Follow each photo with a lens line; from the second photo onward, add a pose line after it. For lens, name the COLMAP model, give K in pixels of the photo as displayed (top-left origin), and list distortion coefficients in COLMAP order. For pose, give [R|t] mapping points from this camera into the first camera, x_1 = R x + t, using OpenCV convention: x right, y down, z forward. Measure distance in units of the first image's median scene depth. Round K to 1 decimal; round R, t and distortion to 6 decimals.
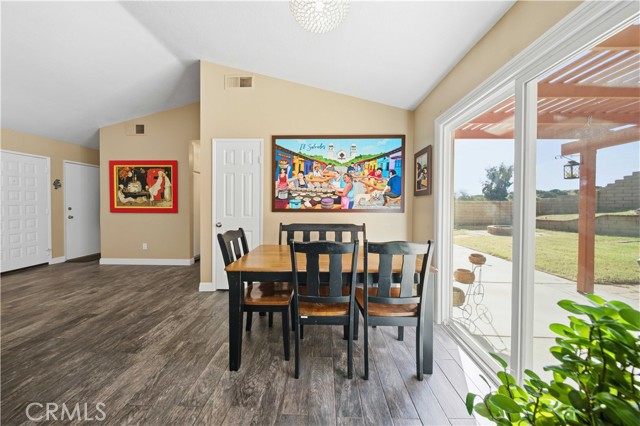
lens RADIAL K [[222.4, 0, 319.8], [0, 222.4, 206.2], [0, 0, 1]] dist [-0.003288, -0.000329]
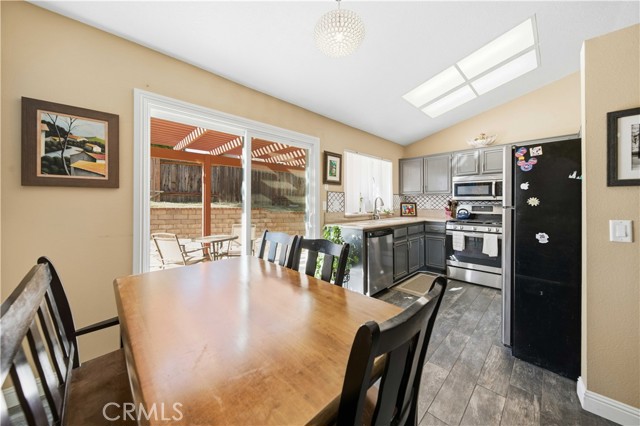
lens RADIAL K [[222.4, 0, 319.2], [0, 222.4, 201.2], [0, 0, 1]] dist [-0.003288, -0.000329]
pose [[-0.715298, -0.004422, 0.698806, -0.342028], [-0.002638, 0.999990, 0.003627, -0.013413], [-0.698815, 0.000750, -0.715302, 0.864358]]
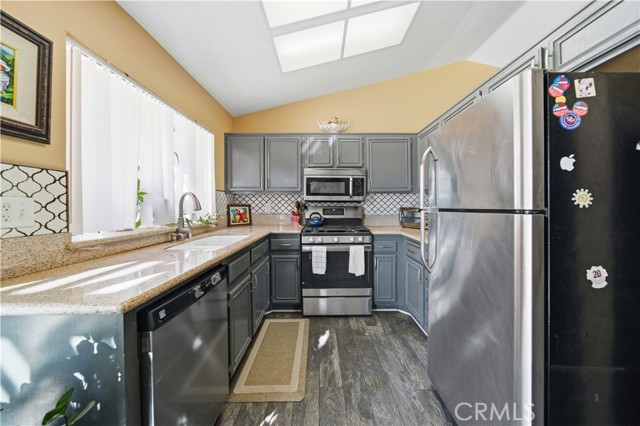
lens RADIAL K [[222.4, 0, 319.1], [0, 222.4, 205.5], [0, 0, 1]] dist [-0.003288, -0.000329]
pose [[-0.999511, -0.005180, -0.030827, -0.022725], [-0.005389, 0.999963, 0.006708, -0.003340], [0.030791, 0.006871, -0.999502, 0.314297]]
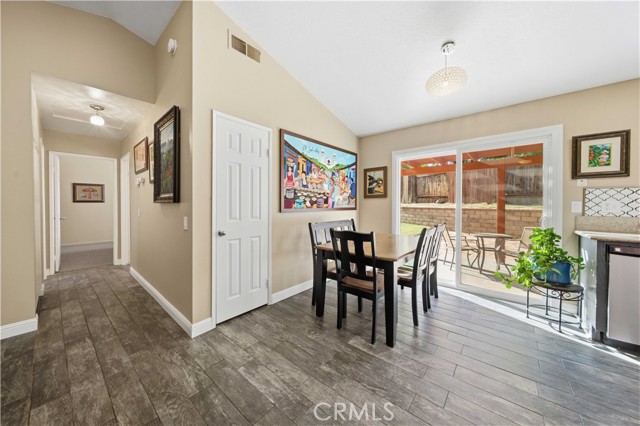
lens RADIAL K [[222.4, 0, 319.8], [0, 222.4, 206.8], [0, 0, 1]] dist [-0.003288, -0.000329]
pose [[0.623033, -0.014060, 0.782069, -0.853039], [0.008204, 0.999901, 0.011441, -0.006838], [-0.782152, -0.000712, 0.623087, 0.315940]]
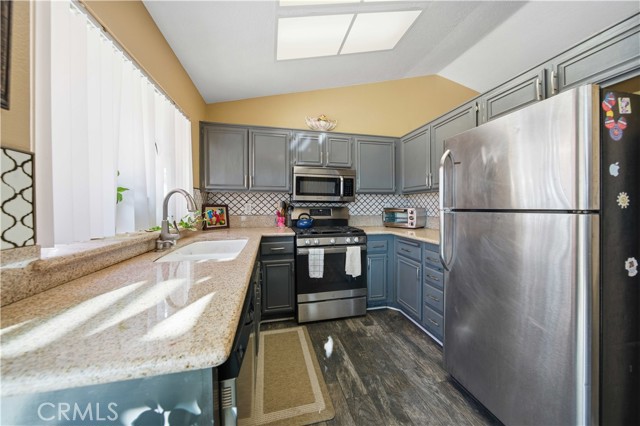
lens RADIAL K [[222.4, 0, 318.7], [0, 222.4, 207.3], [0, 0, 1]] dist [-0.003288, -0.000329]
pose [[-0.967045, -0.005906, -0.254538, 0.139522], [-0.008986, 0.999900, 0.010939, -0.001629], [0.254448, 0.012866, -0.967001, 0.251093]]
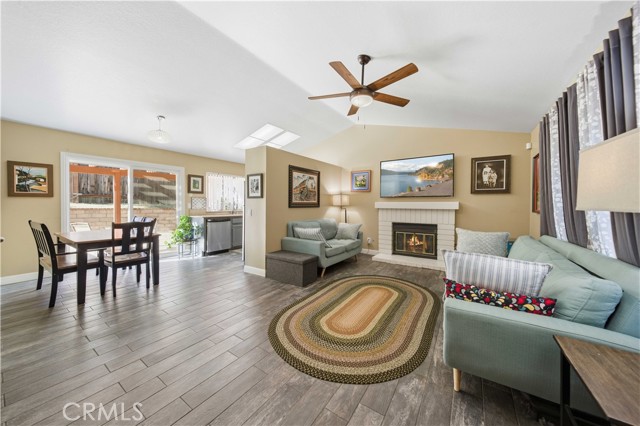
lens RADIAL K [[222.4, 0, 319.7], [0, 222.4, 206.6], [0, 0, 1]] dist [-0.003288, -0.000329]
pose [[-0.840463, -0.016370, 0.541621, -1.539802], [-0.007596, 0.999801, 0.018432, -0.023488], [-0.541815, 0.011377, -0.840421, 1.052424]]
